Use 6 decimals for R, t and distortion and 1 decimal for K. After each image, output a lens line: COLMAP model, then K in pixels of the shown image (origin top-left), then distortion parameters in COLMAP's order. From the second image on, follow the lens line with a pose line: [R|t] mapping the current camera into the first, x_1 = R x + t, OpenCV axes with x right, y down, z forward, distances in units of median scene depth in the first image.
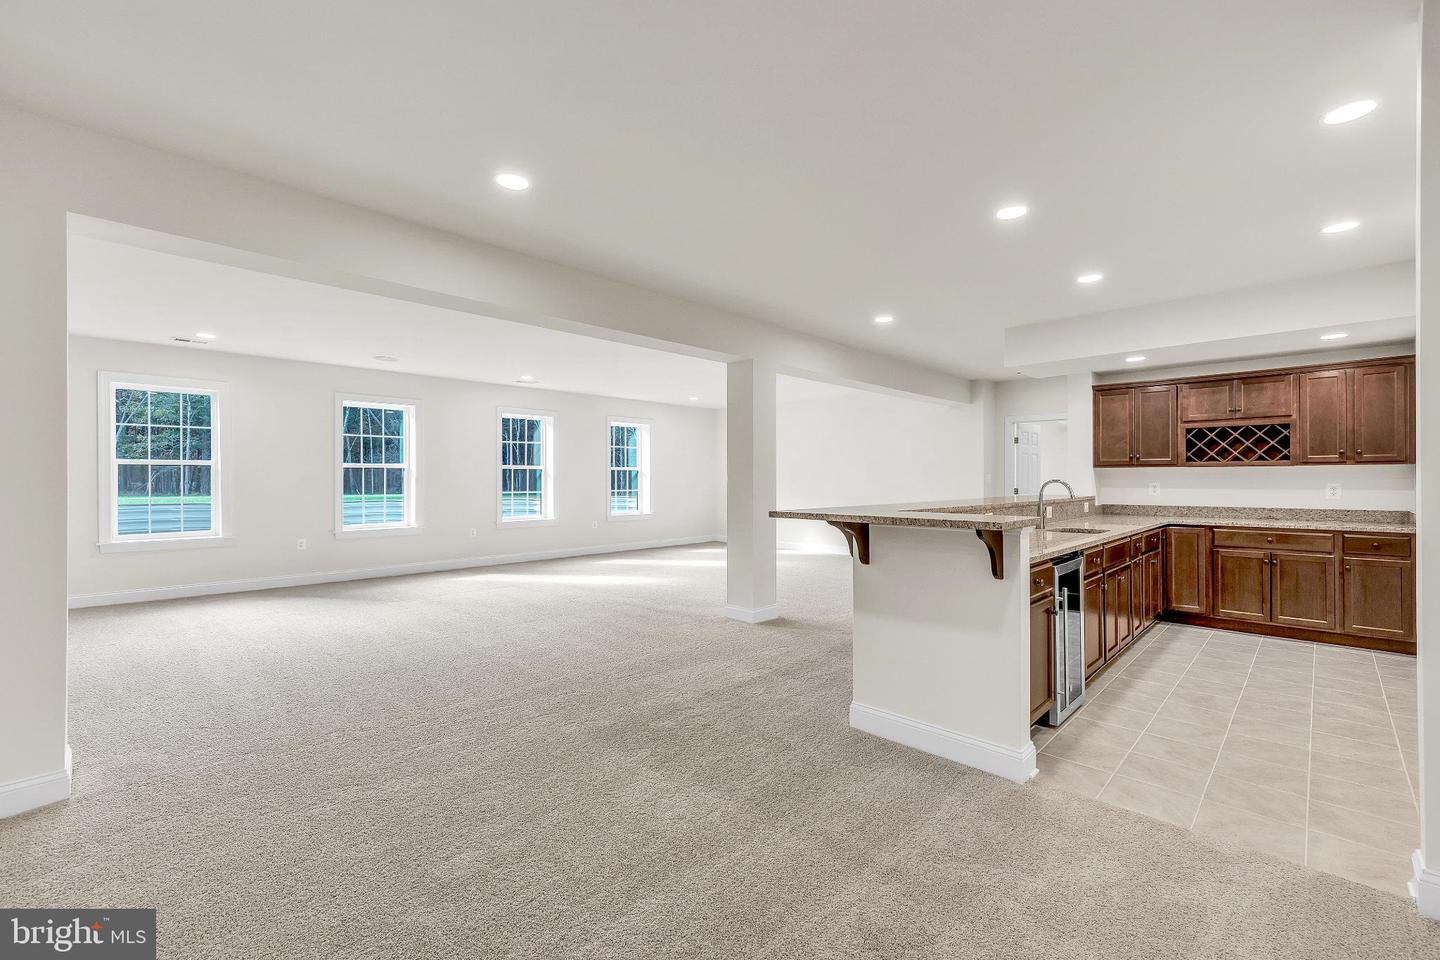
lens RADIAL K [[671.7, 0, 714.1], [0, 671.7, 491.1], [0, 0, 1]] dist [0.006085, -0.000034]
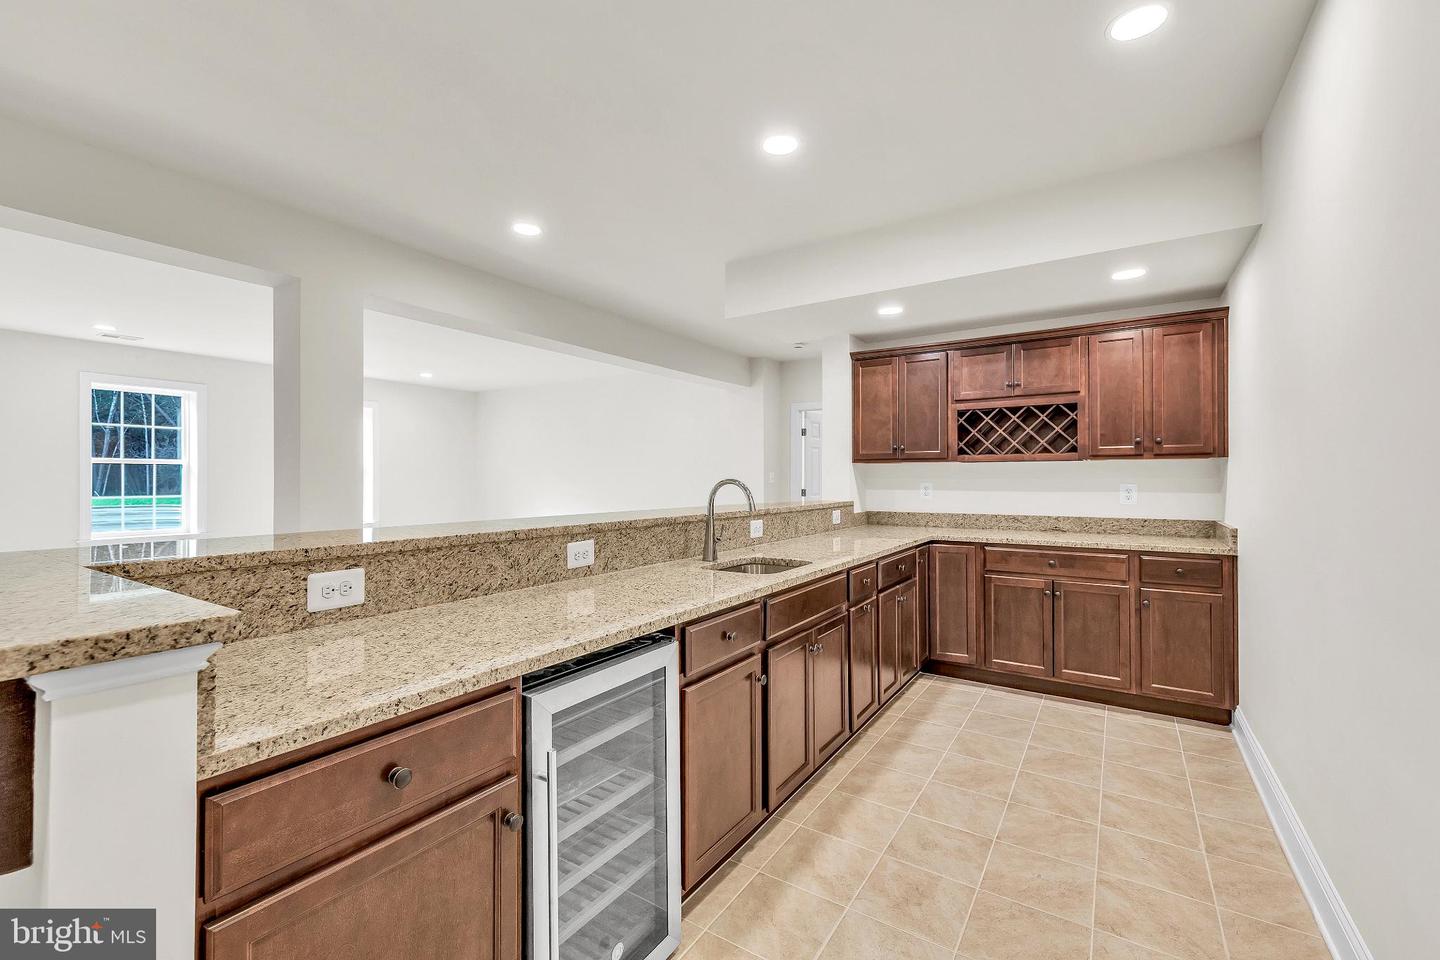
lens RADIAL K [[671.7, 0, 714.1], [0, 671.7, 491.1], [0, 0, 1]] dist [0.006085, -0.000034]
pose [[0.982047, -0.003553, 0.188601, 0.311109], [0.003076, 0.999991, 0.002826, -0.006690], [-0.188610, -0.002195, 0.982050, 0.337957]]
